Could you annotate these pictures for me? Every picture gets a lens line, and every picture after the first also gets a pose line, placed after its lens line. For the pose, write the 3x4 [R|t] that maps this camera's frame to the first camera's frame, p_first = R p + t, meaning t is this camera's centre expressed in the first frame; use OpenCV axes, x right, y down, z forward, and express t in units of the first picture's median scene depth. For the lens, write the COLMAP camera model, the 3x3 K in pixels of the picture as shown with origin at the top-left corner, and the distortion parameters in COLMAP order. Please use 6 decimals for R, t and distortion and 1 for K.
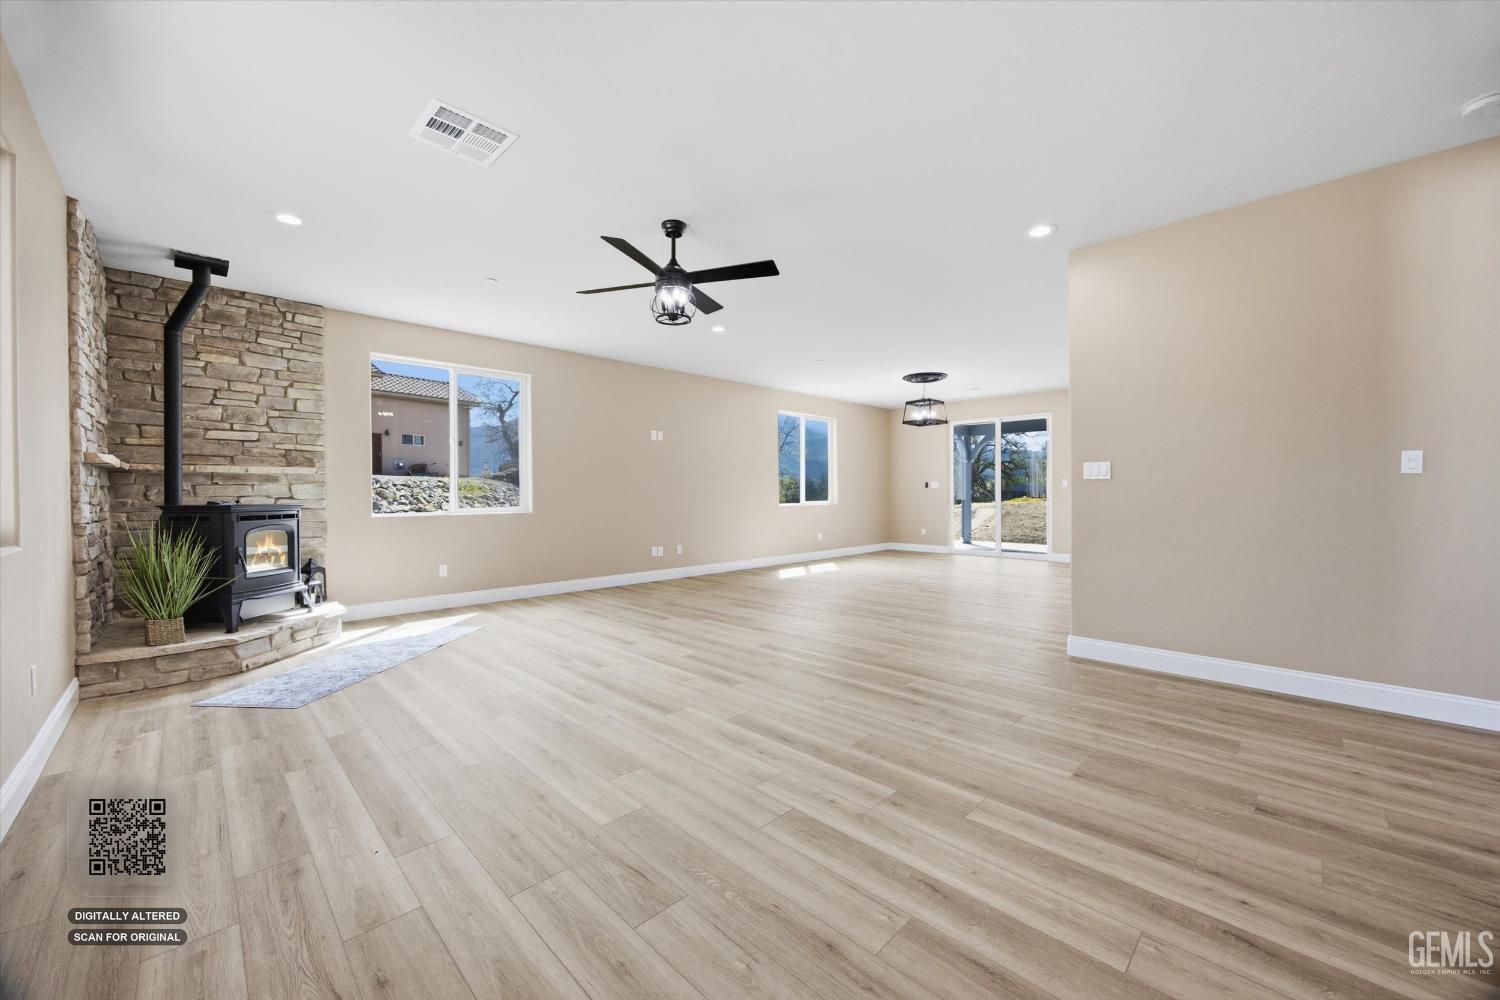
lens RADIAL K [[576.6, 0, 750.0], [0, 576.6, 500.0], [0, 0, 1]] dist [-0.032411, 0.013046]
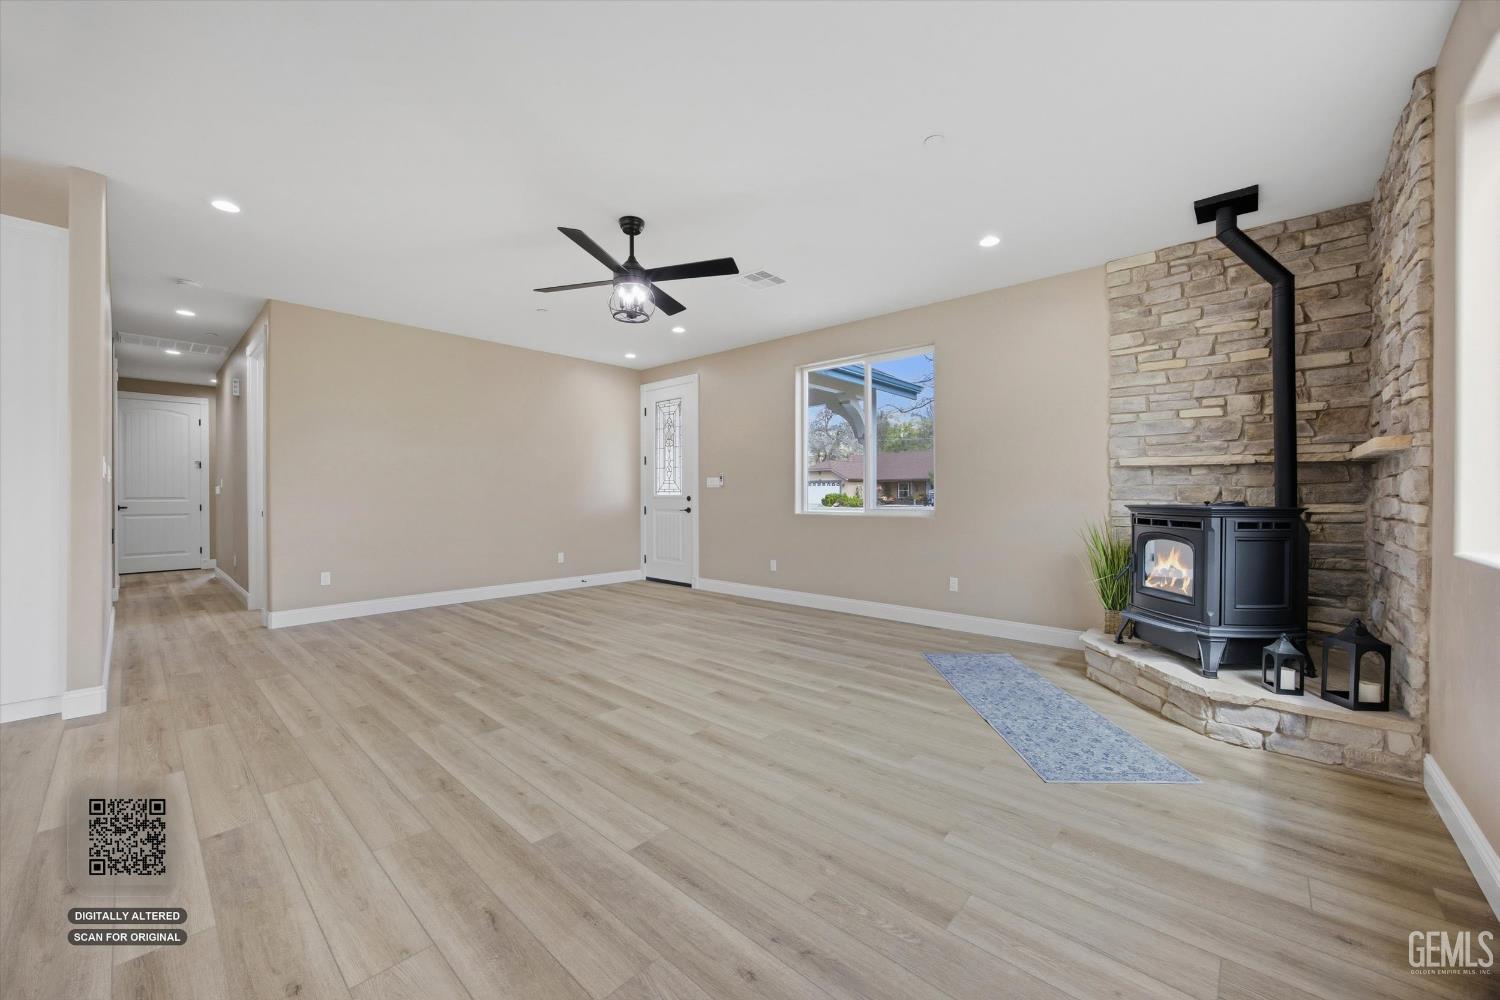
lens RADIAL K [[576.6, 0, 750.0], [0, 576.6, 500.0], [0, 0, 1]] dist [-0.032411, 0.013046]
pose [[-0.999089, 0.002905, -0.042566, -0.228662], [0.001992, 0.999767, 0.021476, -0.017381], [0.042618, 0.021371, -0.998863, 1.561067]]
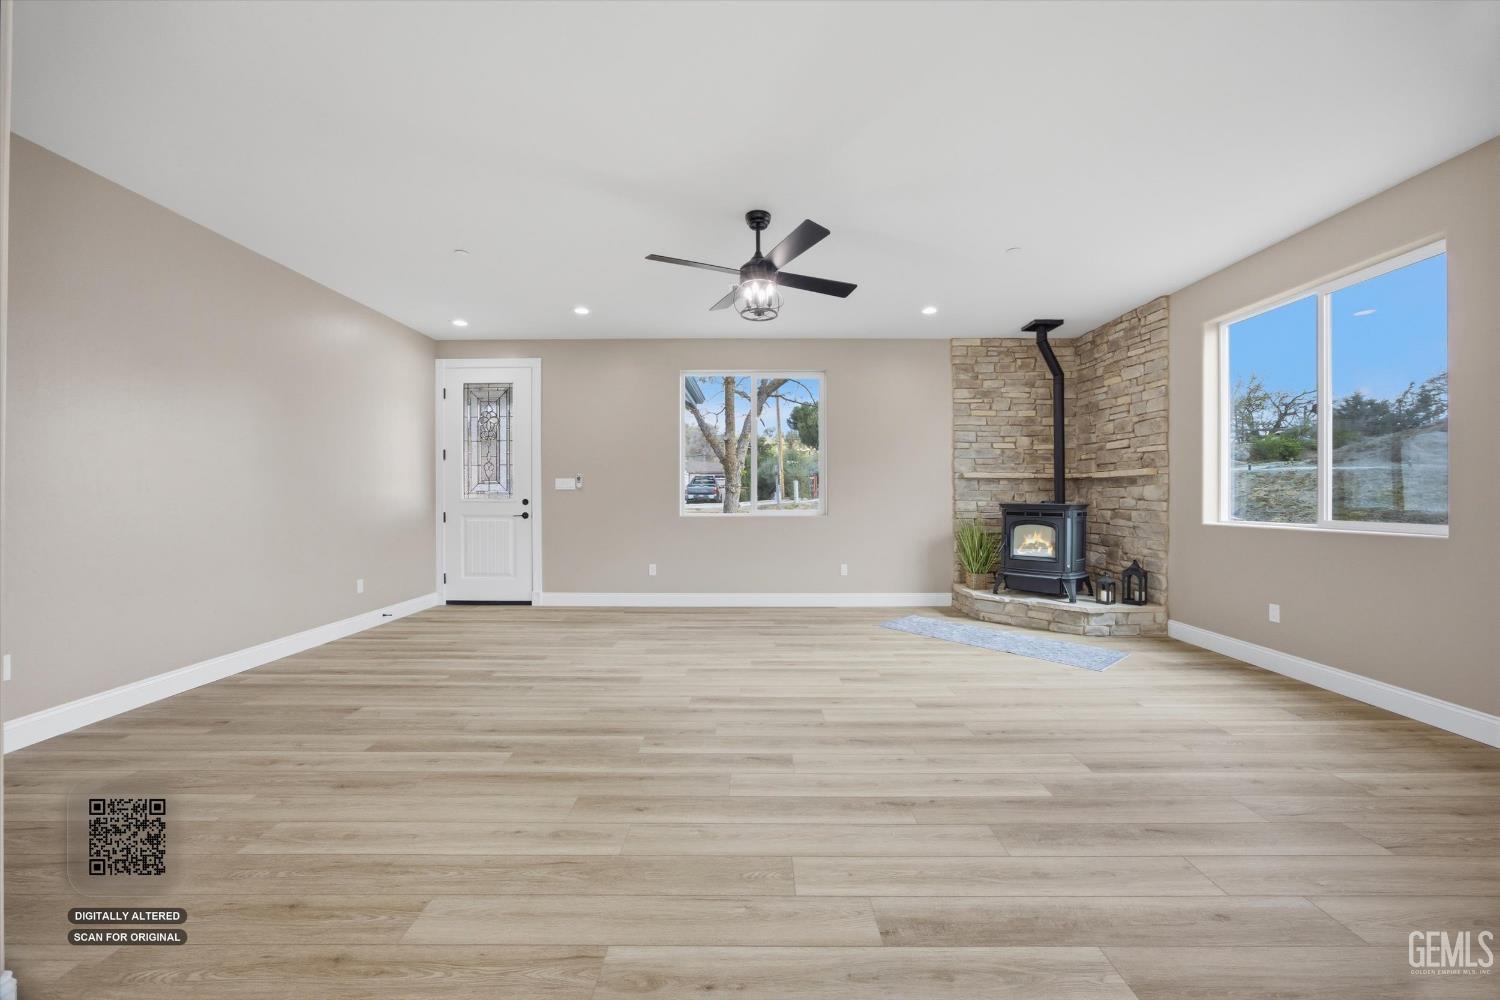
lens RADIAL K [[576.6, 0, 750.0], [0, 576.6, 500.0], [0, 0, 1]] dist [-0.032411, 0.013046]
pose [[-0.715910, 0.008266, -0.698143, 0.426544], [-0.005338, 0.999836, 0.017312, -0.018480], [0.698172, 0.016120, -0.715749, 1.311689]]
